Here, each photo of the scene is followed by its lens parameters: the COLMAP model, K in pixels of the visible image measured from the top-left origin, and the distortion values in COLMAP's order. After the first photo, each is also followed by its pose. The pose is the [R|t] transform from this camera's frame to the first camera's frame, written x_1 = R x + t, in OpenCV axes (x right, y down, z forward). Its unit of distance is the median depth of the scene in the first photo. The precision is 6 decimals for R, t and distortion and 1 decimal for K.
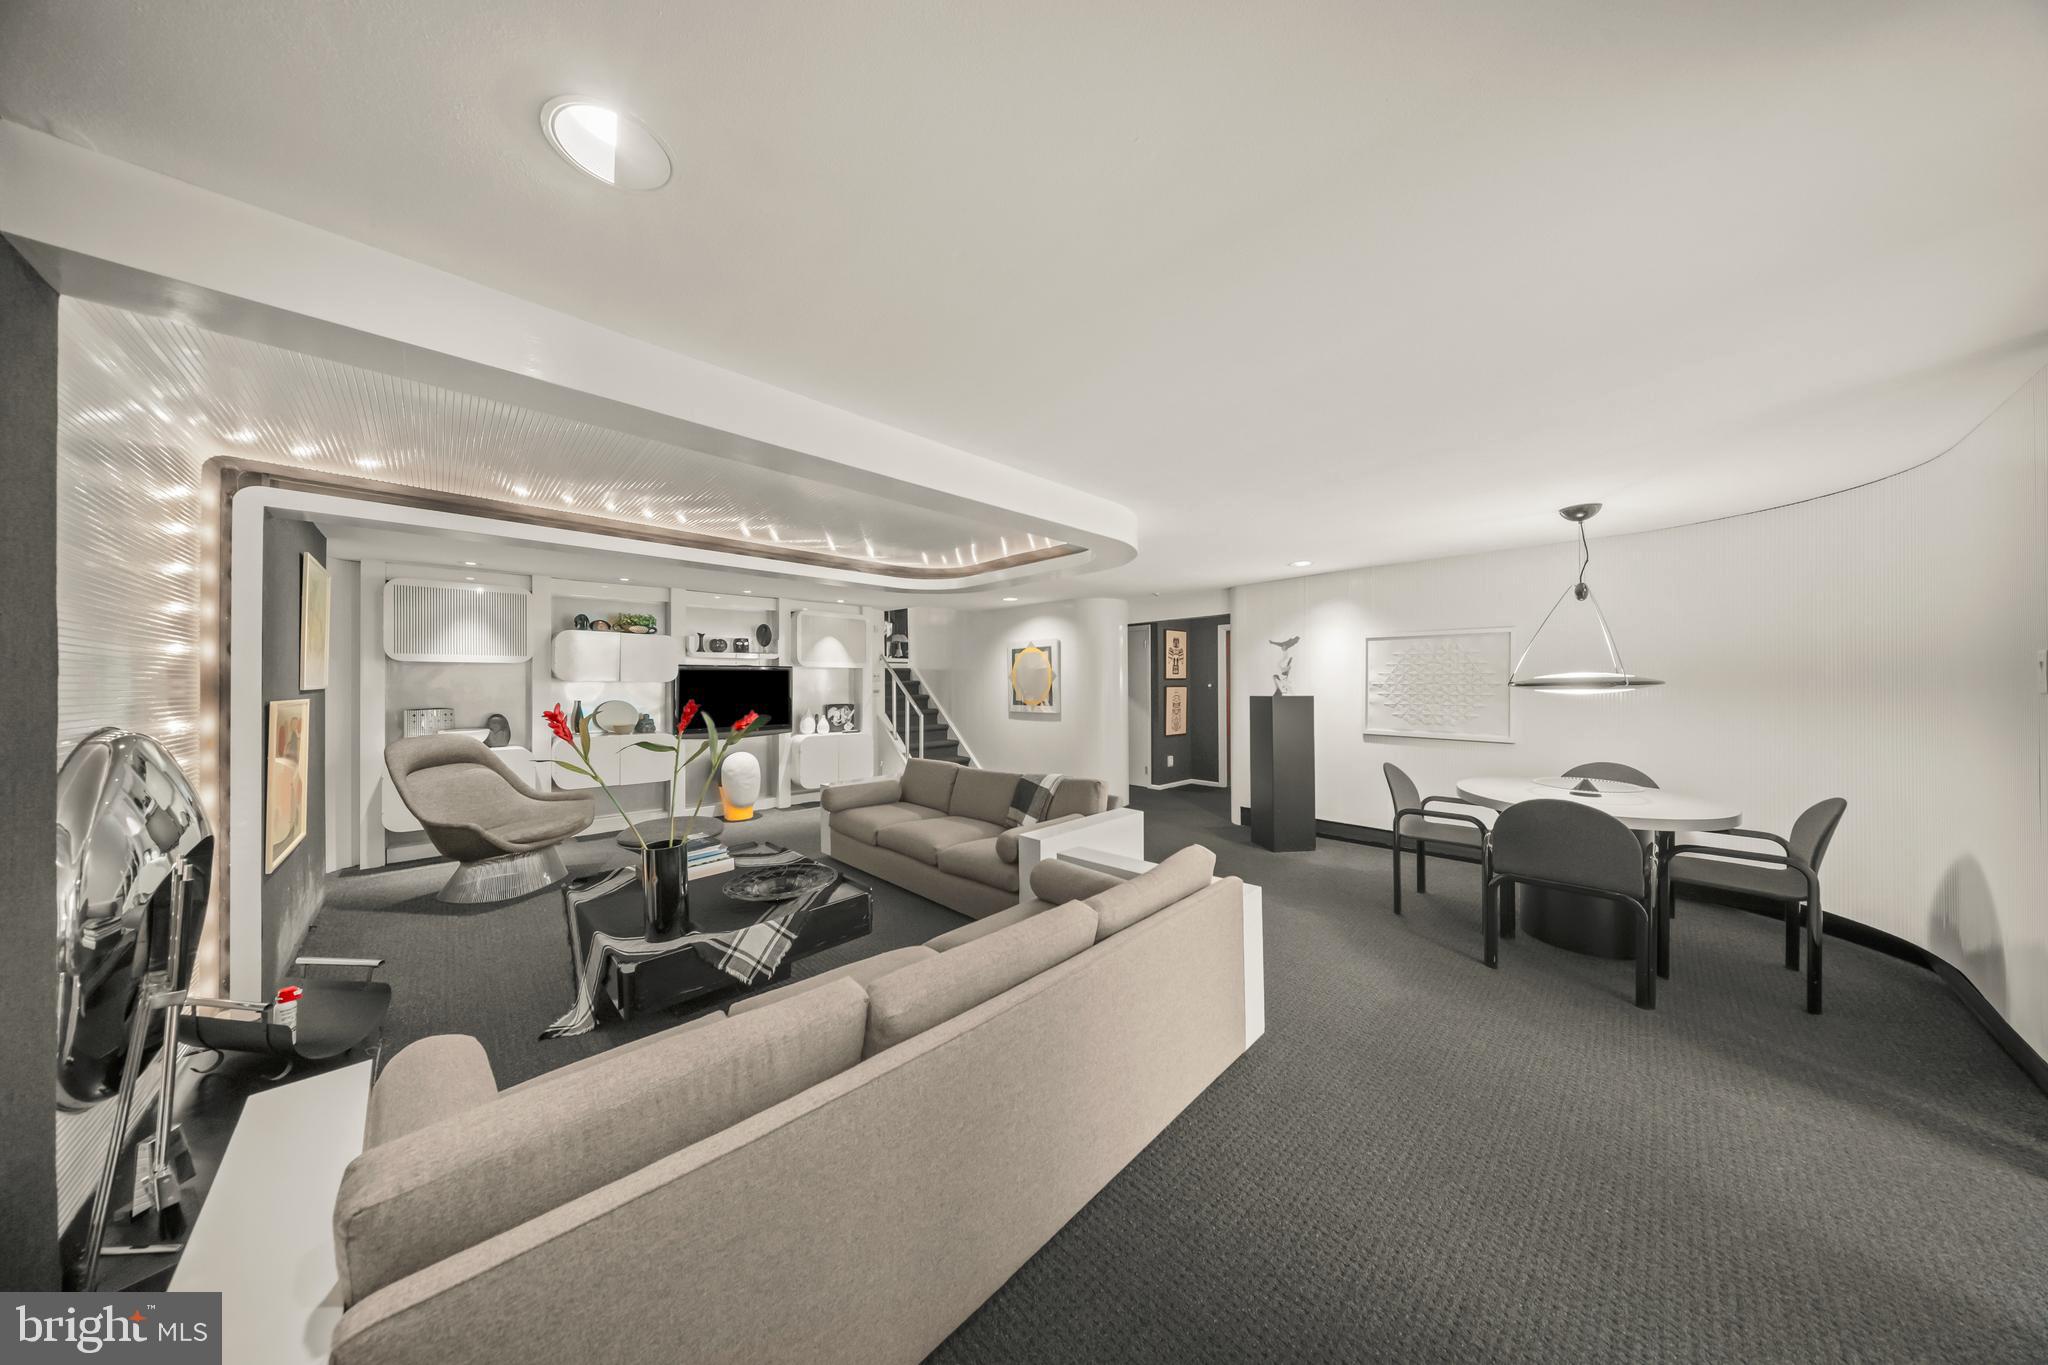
lens RADIAL K [[612.6, 0, 1038.0], [0, 612.6, 688.7], [0, 0, 1]] dist [-0.001336, -0.000140]
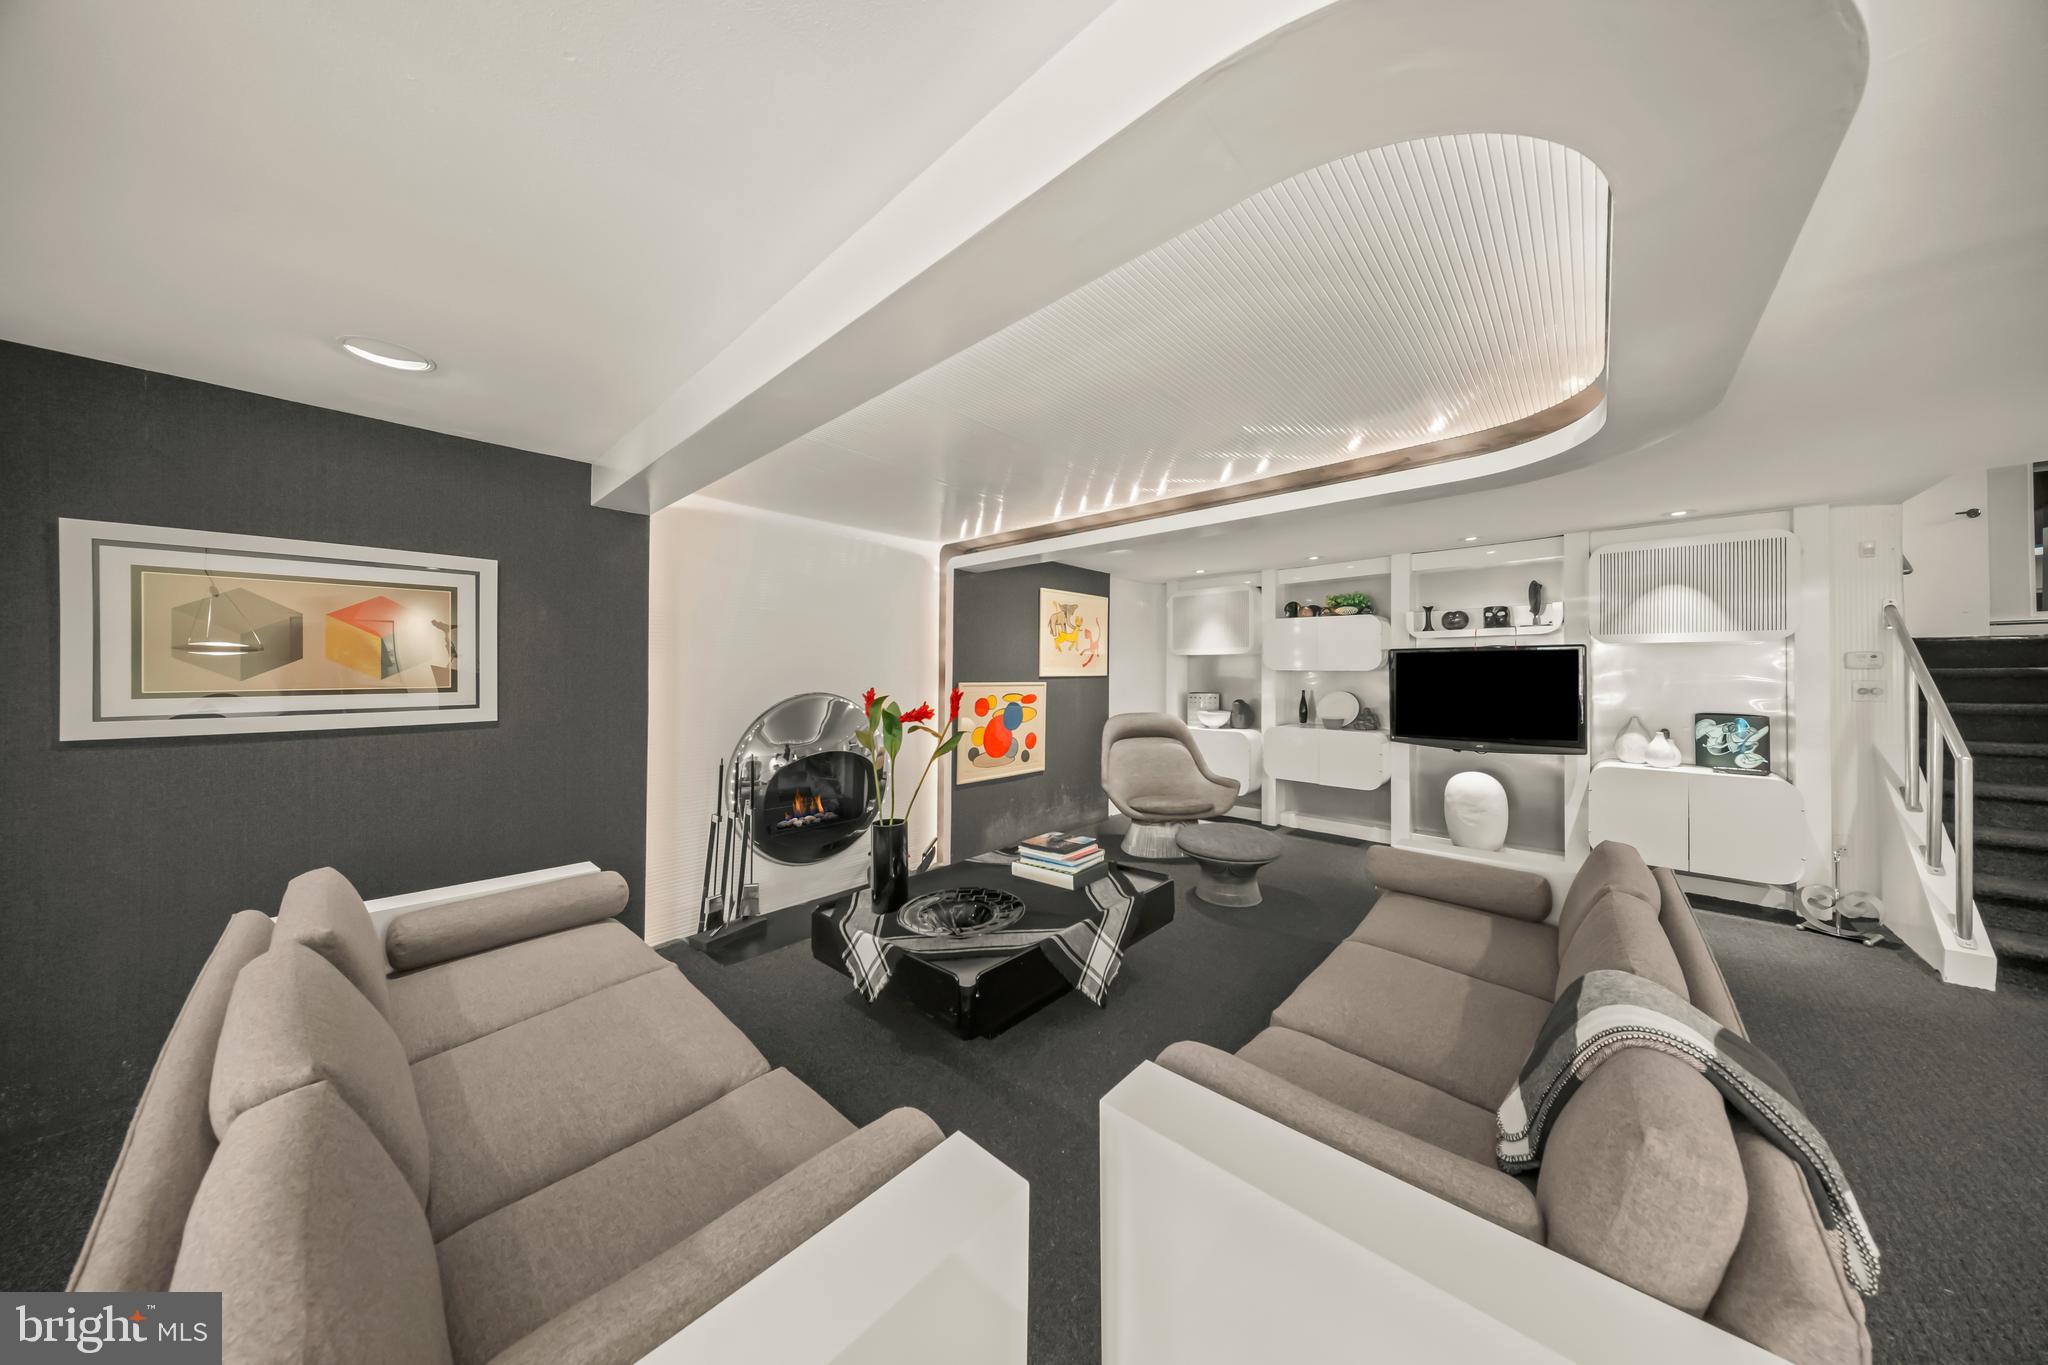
lens RADIAL K [[612.6, 0, 1038.0], [0, 612.6, 688.7], [0, 0, 1]] dist [-0.001336, -0.000140]
pose [[0.050362, 0.024590, -0.998428, 0.177474], [-0.011759, 0.999642, 0.024026, -0.001057], [0.998662, 0.010531, 0.050633, 0.474945]]
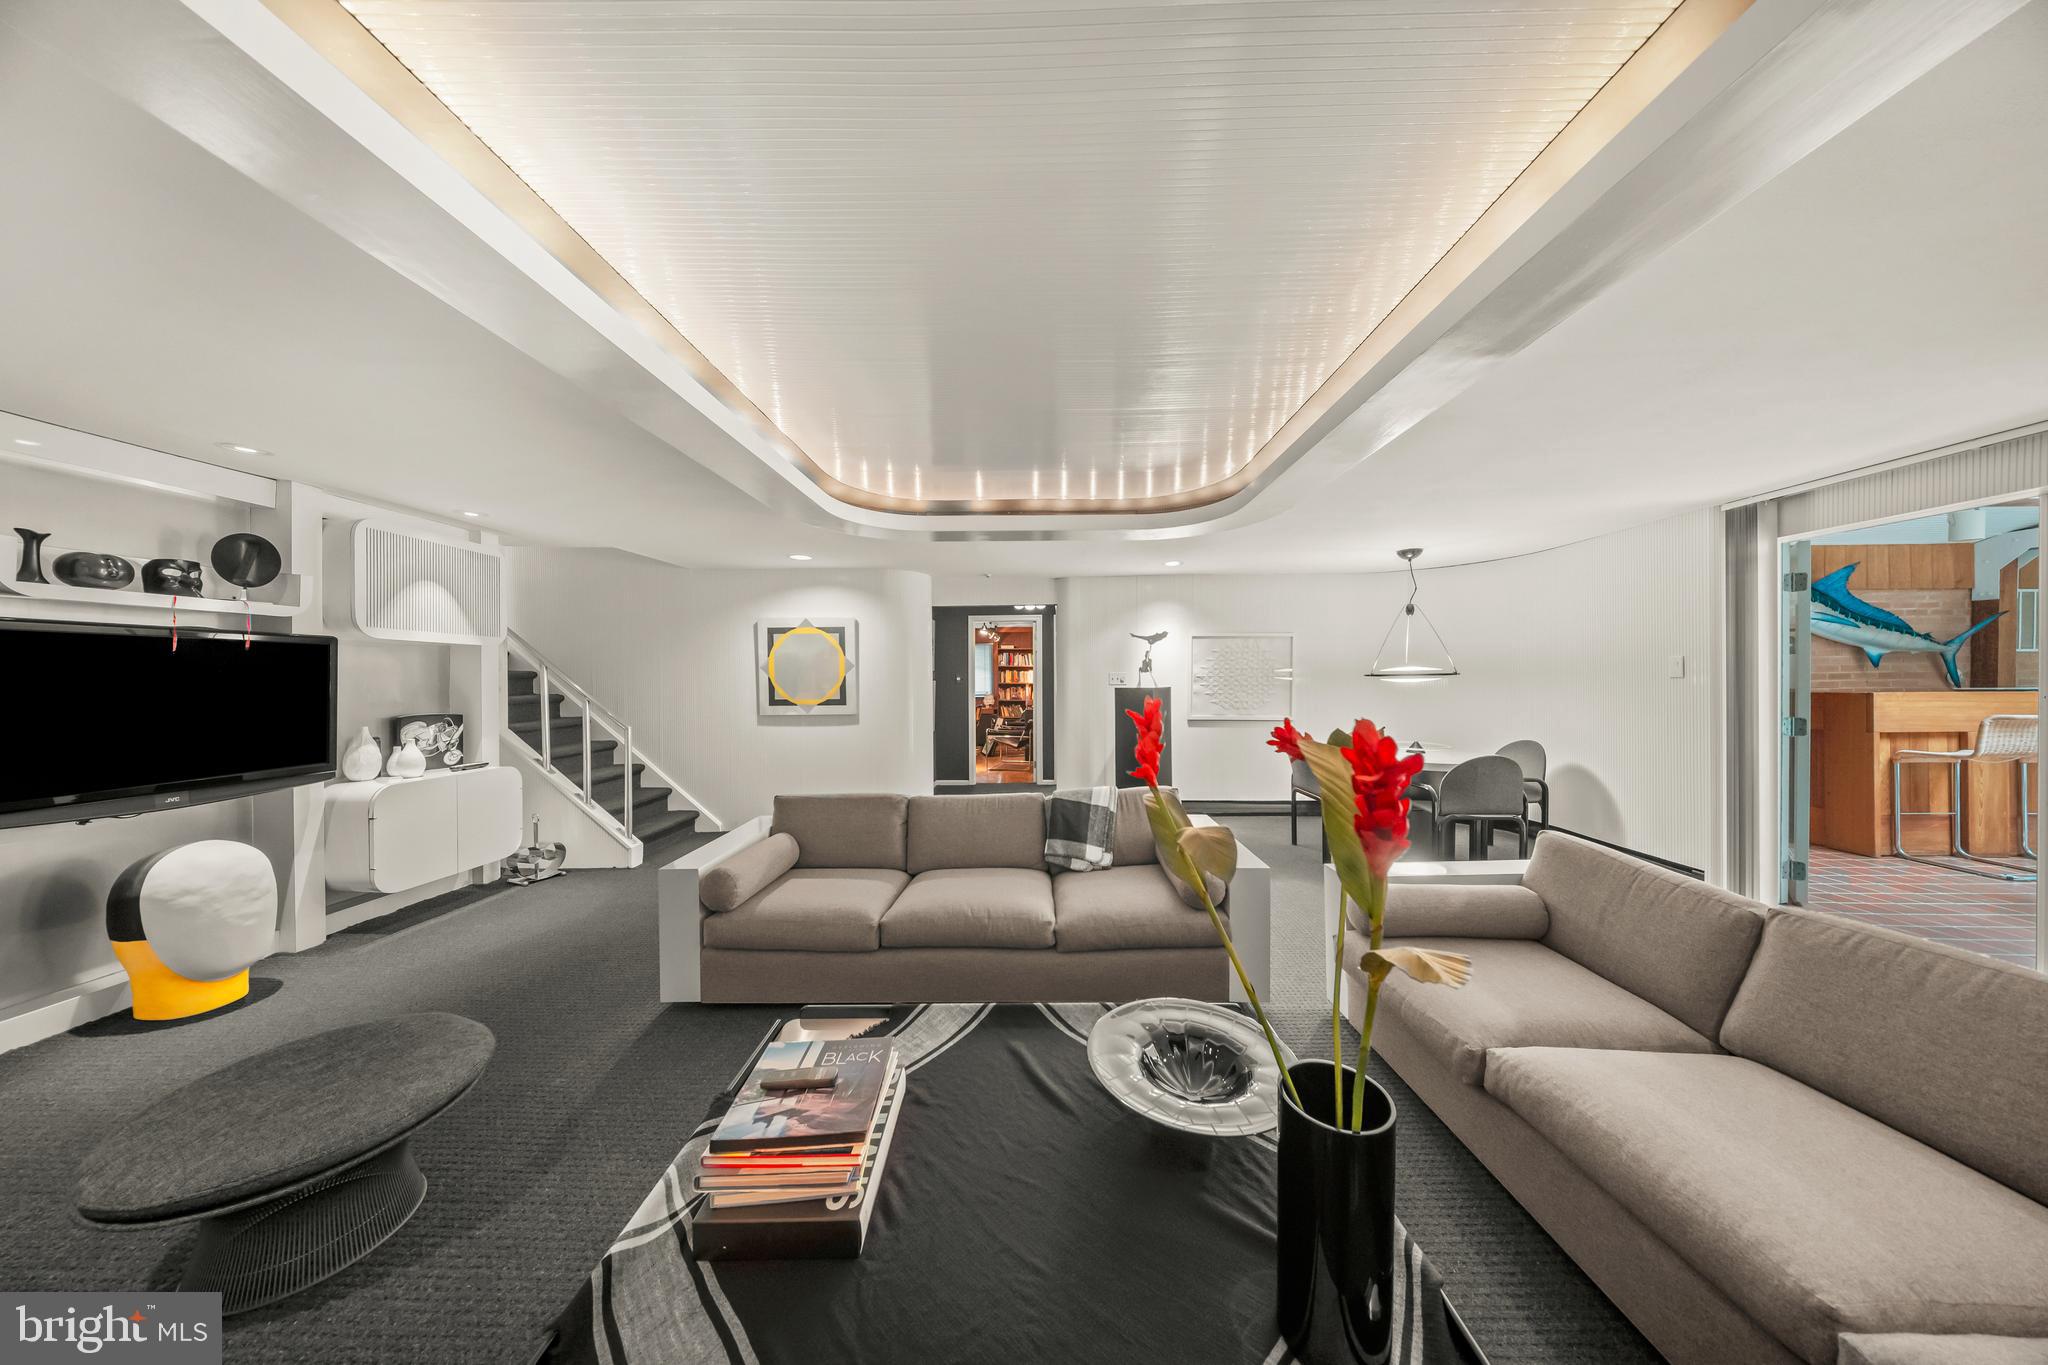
lens RADIAL K [[608.2, 0, 1036.0], [0, 608.2, 681.2], [0, 0, 1]] dist [0.000848, 0.000006]
pose [[0.706645, -0.002283, 0.707565, -0.381911], [0.007803, 0.999959, -0.004567, 0.003882], [-0.707525, 0.008748, 0.706634, 0.326567]]
